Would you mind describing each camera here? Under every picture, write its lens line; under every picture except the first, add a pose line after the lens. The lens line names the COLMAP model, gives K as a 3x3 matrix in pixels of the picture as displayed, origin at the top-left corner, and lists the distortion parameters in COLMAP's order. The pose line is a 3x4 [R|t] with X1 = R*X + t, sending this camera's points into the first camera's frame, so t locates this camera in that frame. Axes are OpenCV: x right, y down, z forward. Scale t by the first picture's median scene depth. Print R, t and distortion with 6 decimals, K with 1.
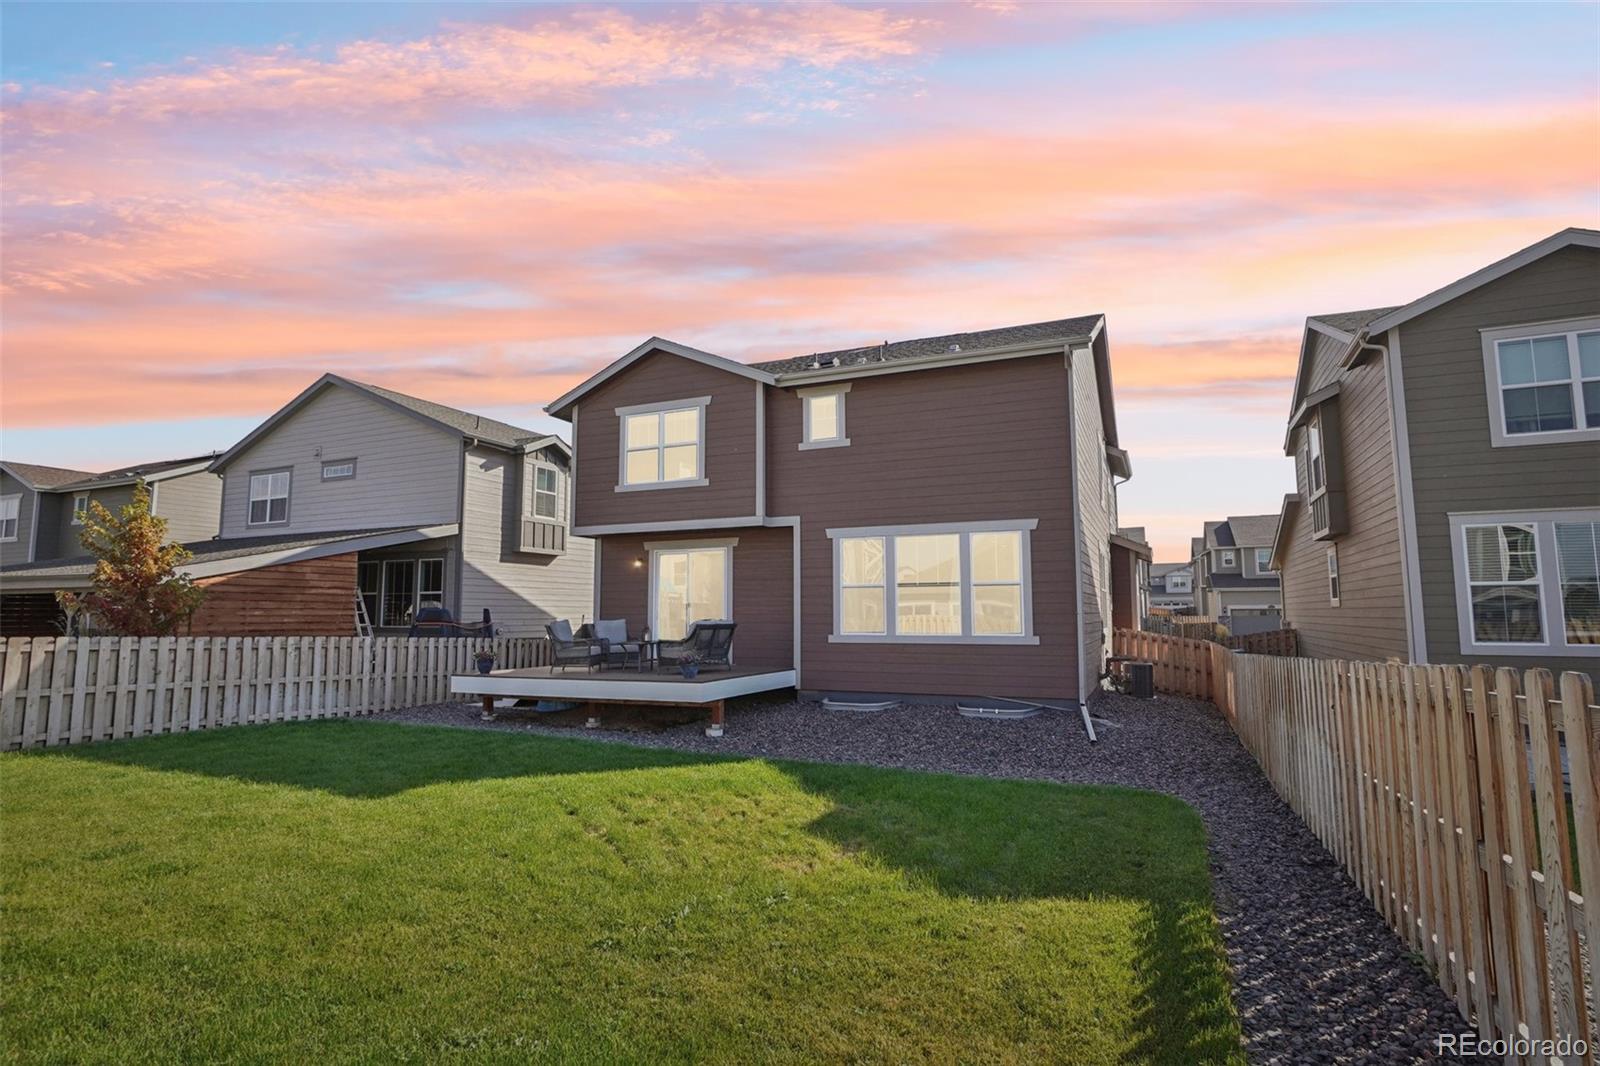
lens RADIAL K [[837.8, 0, 804.4], [0, 837.8, 521.2], [0, 0, 1]] dist [0.001002, 0.001663]
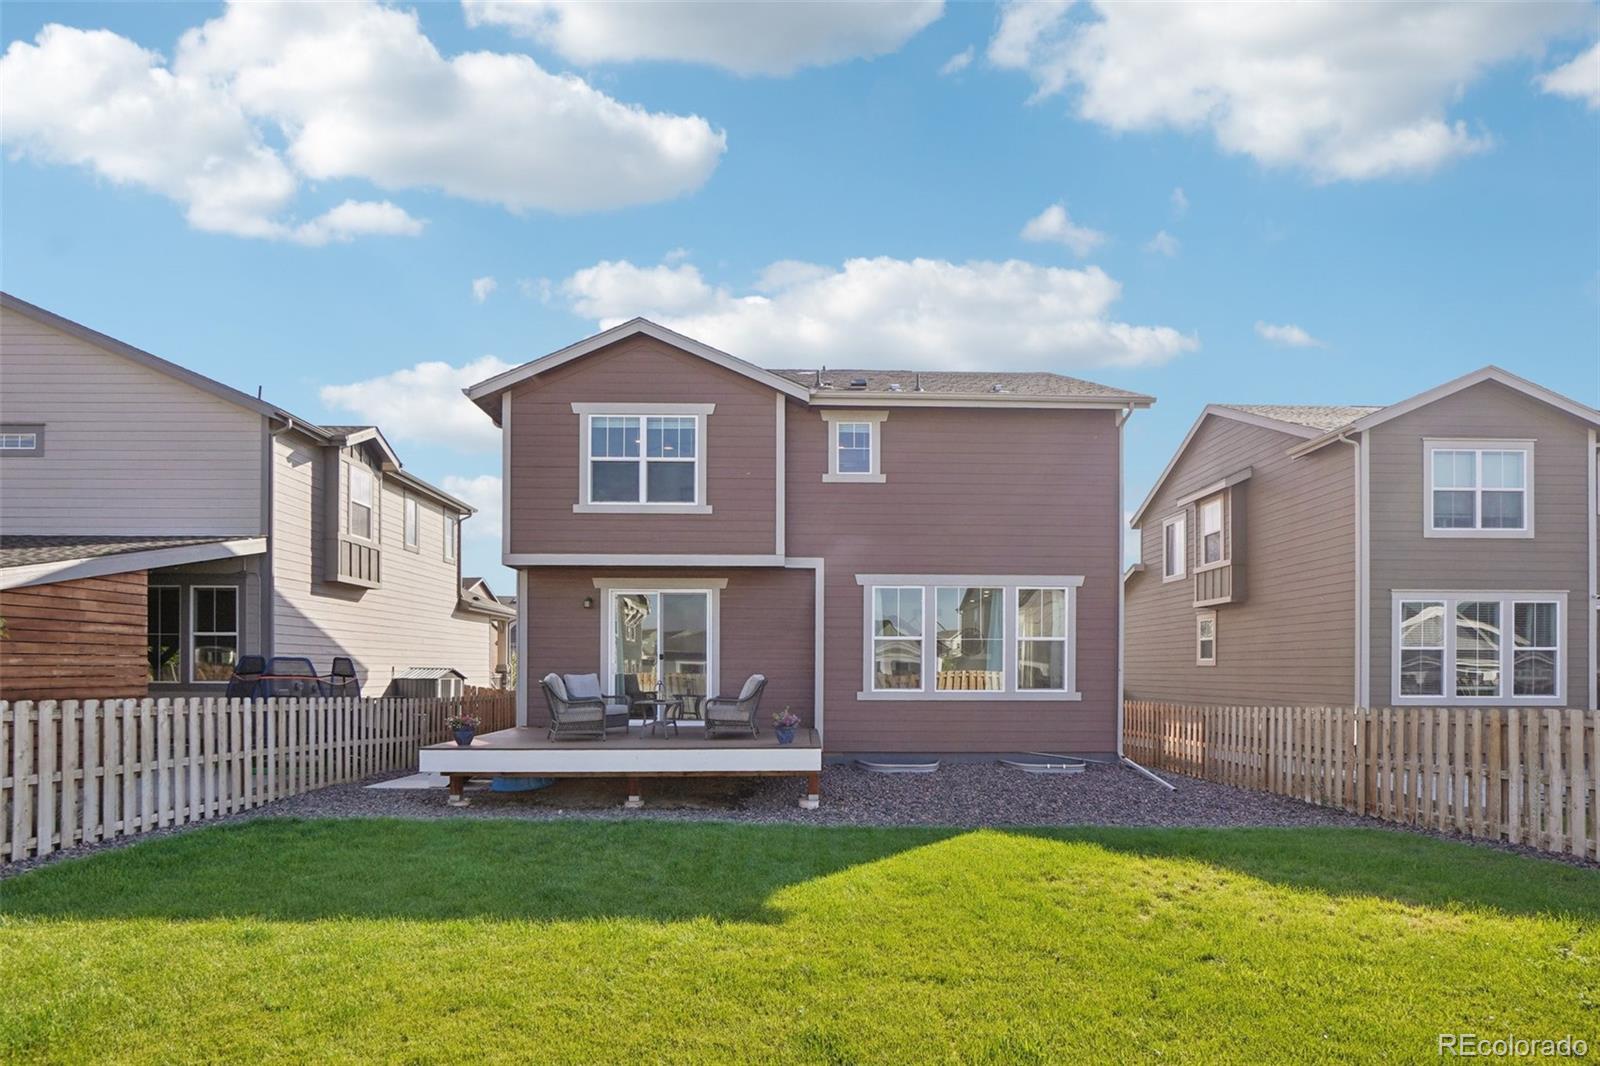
lens RADIAL K [[870.7, 0, 801.6], [0, 870.7, 667.5], [0, 0, 1]] dist [-0.002637, -0.000565]
pose [[0.902189, 0.007301, 0.431279, -0.388149], [-0.054579, 0.993753, 0.097349, 0.018978], [-0.427874, -0.111366, 0.896951, 0.163503]]
